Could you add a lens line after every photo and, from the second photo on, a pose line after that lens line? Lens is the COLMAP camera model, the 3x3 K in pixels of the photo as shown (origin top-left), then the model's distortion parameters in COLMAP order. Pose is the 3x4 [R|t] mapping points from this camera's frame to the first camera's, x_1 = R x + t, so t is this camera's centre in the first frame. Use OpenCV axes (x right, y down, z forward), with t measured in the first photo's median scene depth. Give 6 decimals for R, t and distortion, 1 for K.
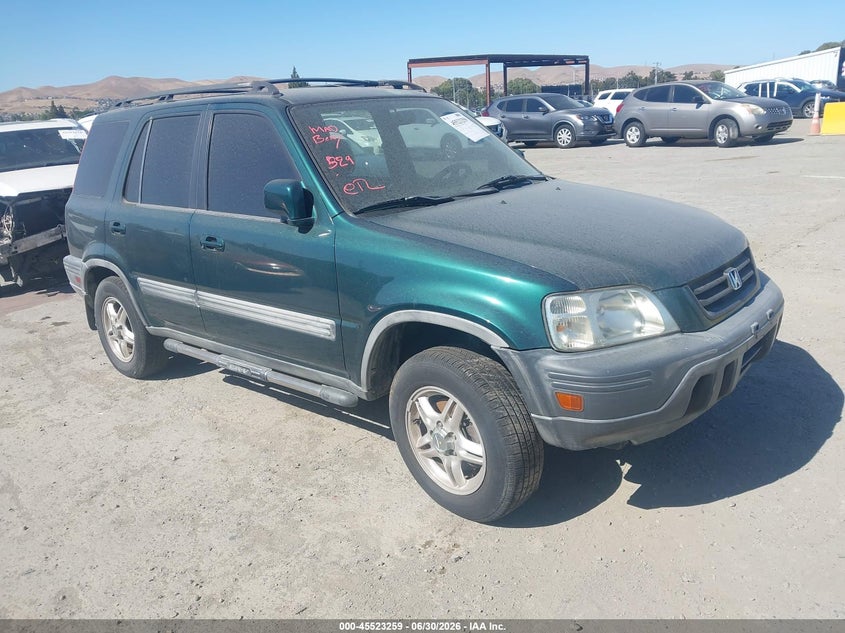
lens RADIAL K [[641.4, 0, 417.0], [0, 641.4, 313.0], [0, 0, 1]] dist [0.029029, -0.031166]
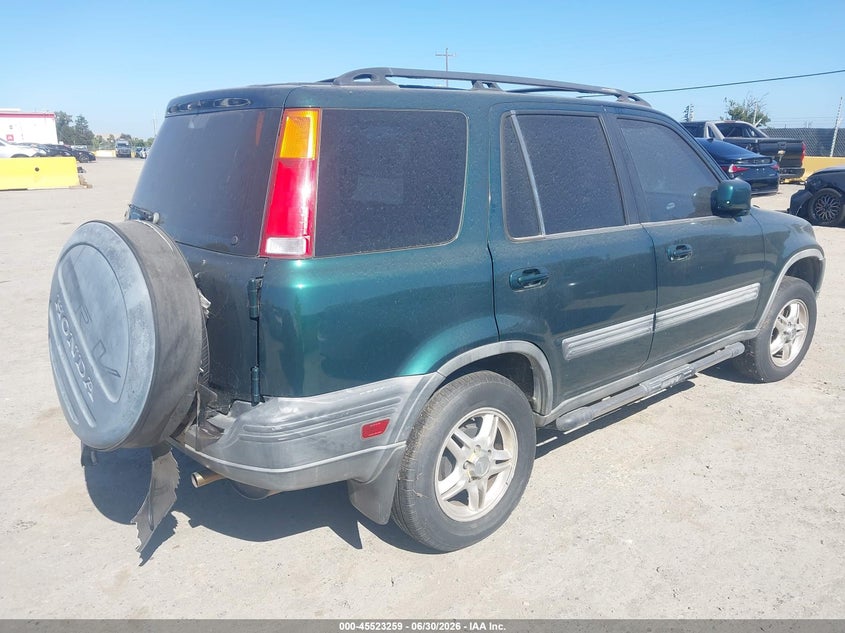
lens RADIAL K [[641.4, 0, 423.4], [0, 641.4, 316.4], [0, 0, 1]] dist [0.029029, -0.031166]
pose [[0.176022, -0.186613, 0.966536, -1.561688], [0.282200, 0.950222, 0.132070, -0.295870], [-0.943069, 0.249509, 0.219922, 1.377663]]
